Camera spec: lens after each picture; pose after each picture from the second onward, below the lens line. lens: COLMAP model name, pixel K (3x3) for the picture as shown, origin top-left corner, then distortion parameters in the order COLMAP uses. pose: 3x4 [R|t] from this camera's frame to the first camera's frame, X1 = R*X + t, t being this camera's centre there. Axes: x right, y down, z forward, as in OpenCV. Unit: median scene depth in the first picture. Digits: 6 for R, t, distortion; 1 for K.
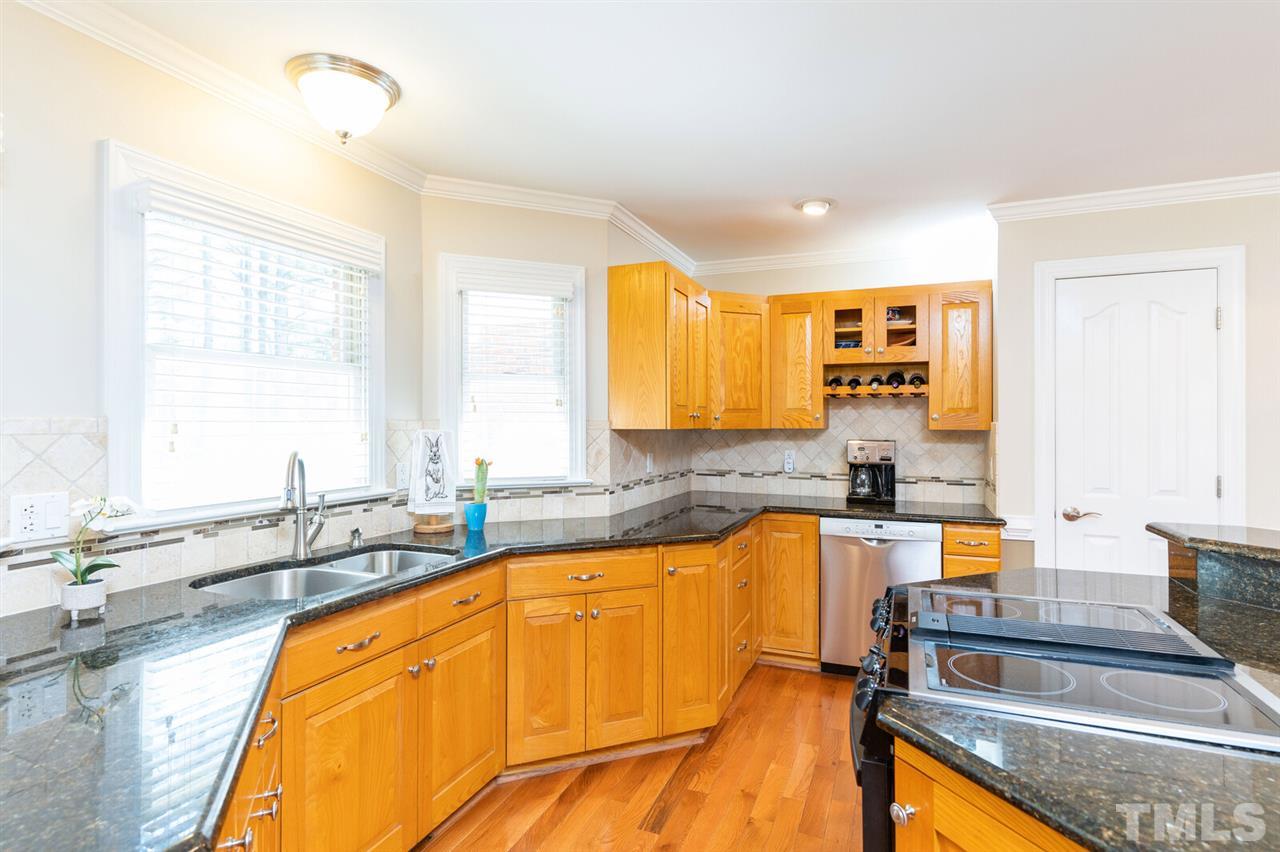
lens RADIAL K [[647.4, 0, 635.5], [0, 647.4, 423.2], [0, 0, 1]] dist [0.003653, 0.001602]
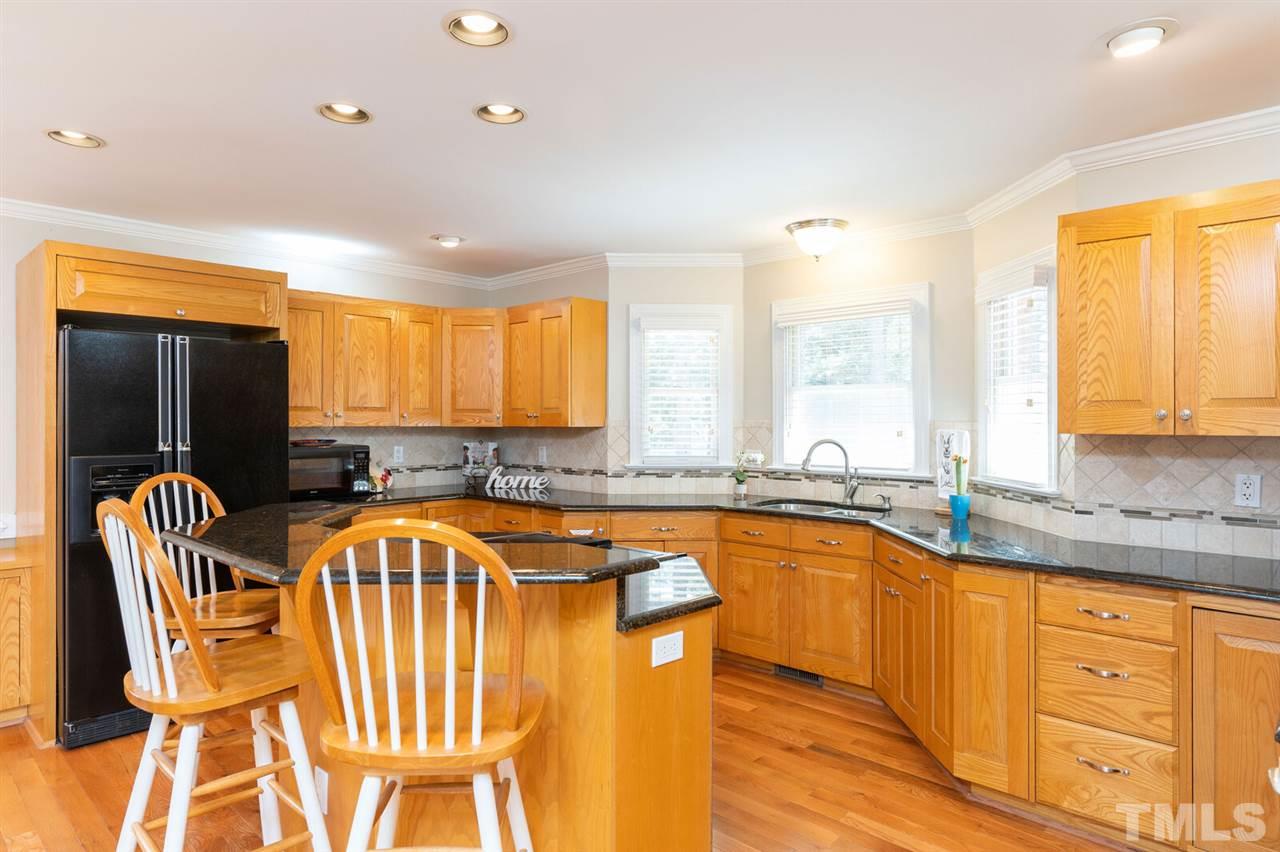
lens RADIAL K [[752.2, 0, 635.6], [0, 752.2, 424.5], [0, 0, 1]] dist [0.001882, 0.002212]
pose [[-0.355077, 0.005875, -0.934819, 1.140795], [-0.000254, 0.999980, 0.006381, -0.007810], [0.934837, 0.002503, -0.355068, 0.904282]]
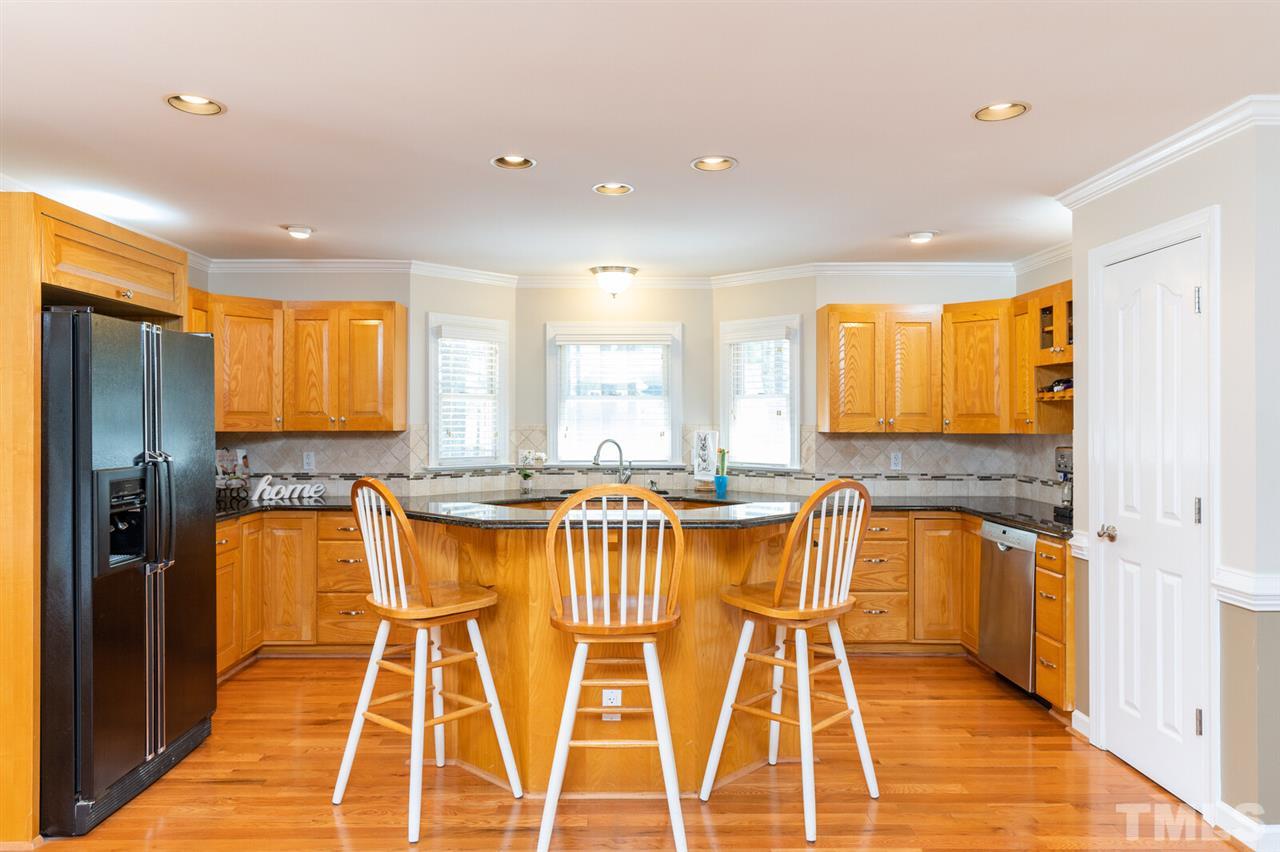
lens RADIAL K [[863.1, 0, 641.4], [0, 863.1, 426.3], [0, 0, 1]] dist [0.017526, -0.001789]
pose [[0.398476, 0.004524, -0.917168, 1.606201], [-0.000956, 0.999989, 0.004518, -0.010926], [0.917178, -0.000924, 0.398476, -0.046838]]
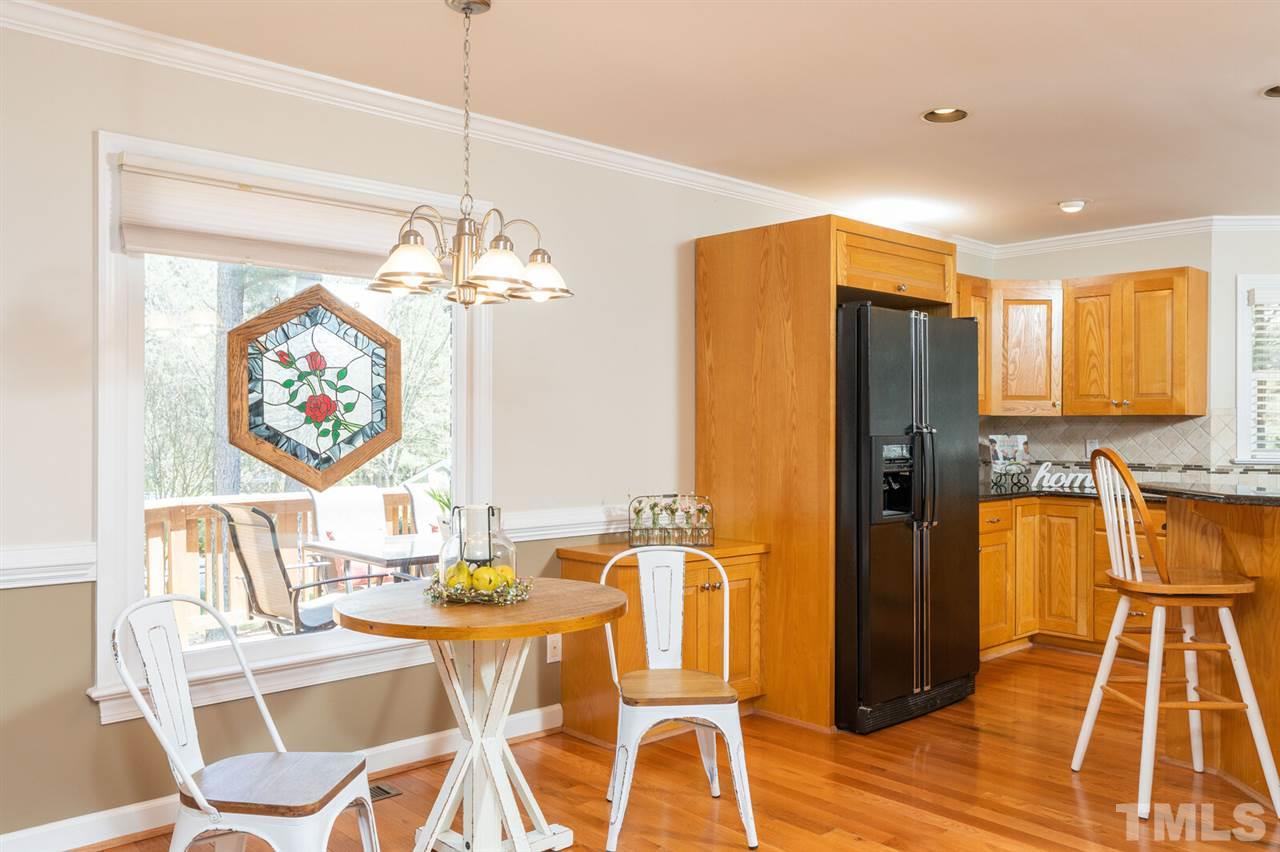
lens RADIAL K [[1020.9, 0, 626.6], [0, 1020.9, 423.4], [0, 0, 1]] dist [0.007411, -0.006540]
pose [[-0.426045, -0.004644, -0.904690, 1.873749], [-0.003929, 0.999987, -0.003283, 0.034517], [0.904694, 0.002156, -0.426057, 0.072809]]
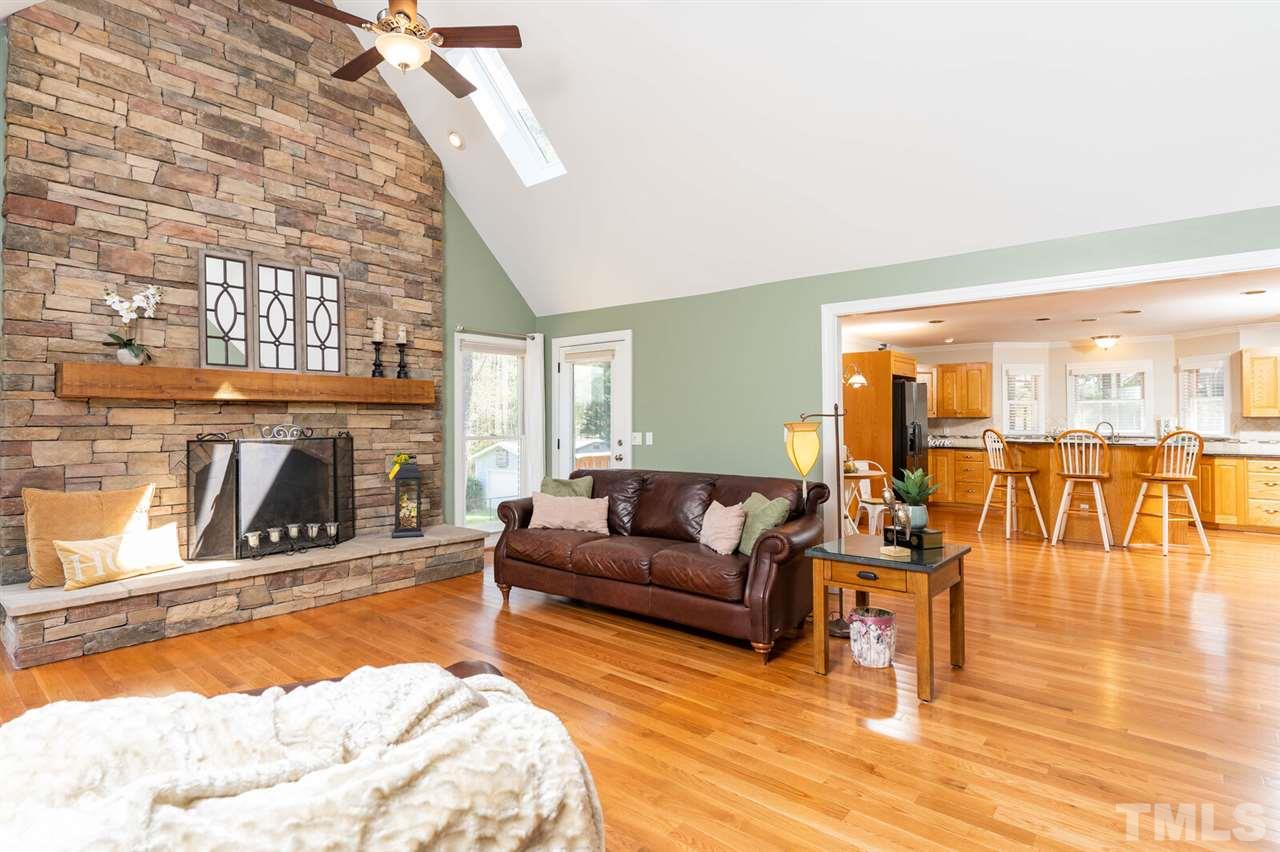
lens RADIAL K [[647.4, 0, 637.0], [0, 647.4, 417.5], [0, 0, 1]] dist [0.003653, 0.001602]
pose [[-0.310006, -0.008428, -0.950697, 3.331864], [-0.000924, 0.999963, -0.008563, 0.039205], [0.950734, -0.001776, -0.310002, -0.457075]]
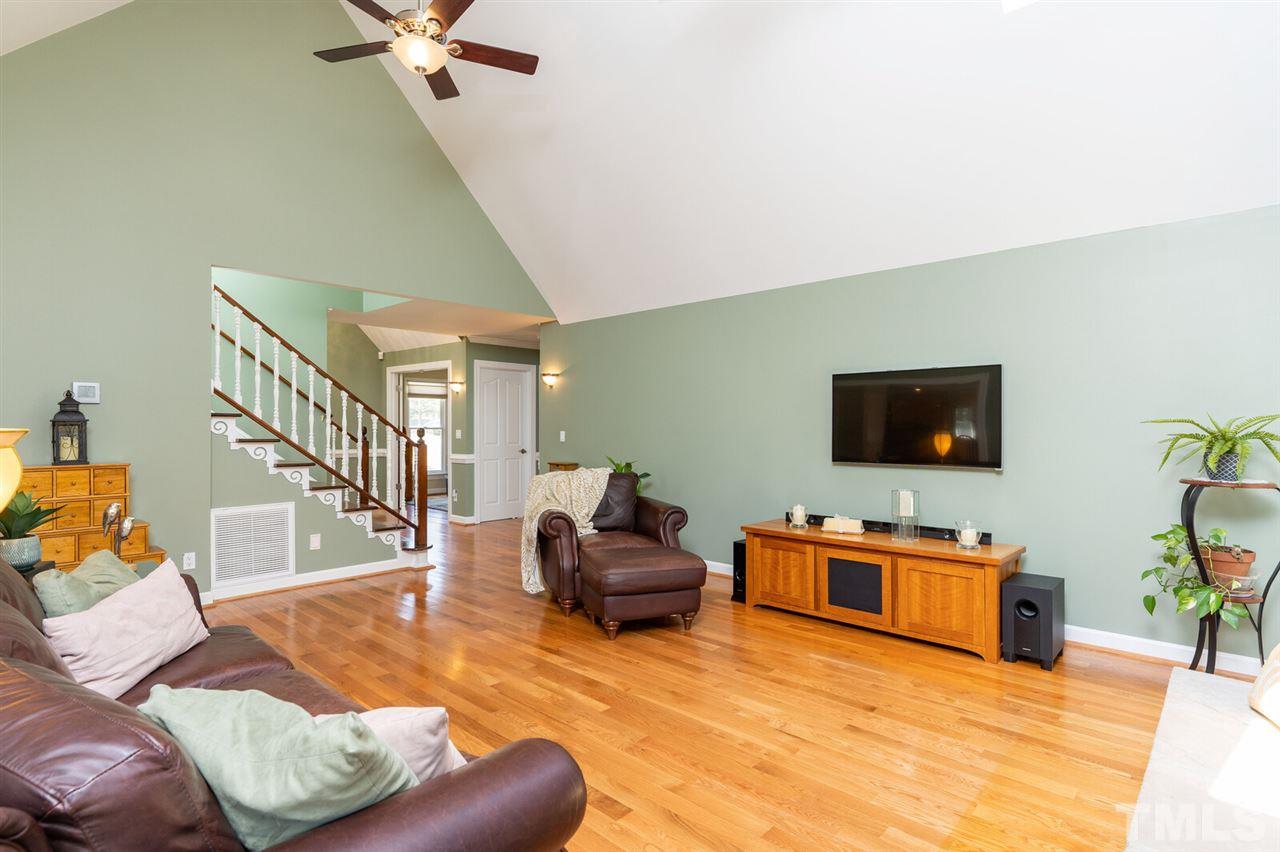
lens RADIAL K [[647.4, 0, 632.5], [0, 647.4, 424.2], [0, 0, 1]] dist [0.003653, 0.001602]
pose [[0.359258, -0.001337, 0.933237, 1.518904], [0.000181, 0.999999, 0.001363, 0.029097], [-0.933238, -0.000320, 0.359258, -1.469265]]
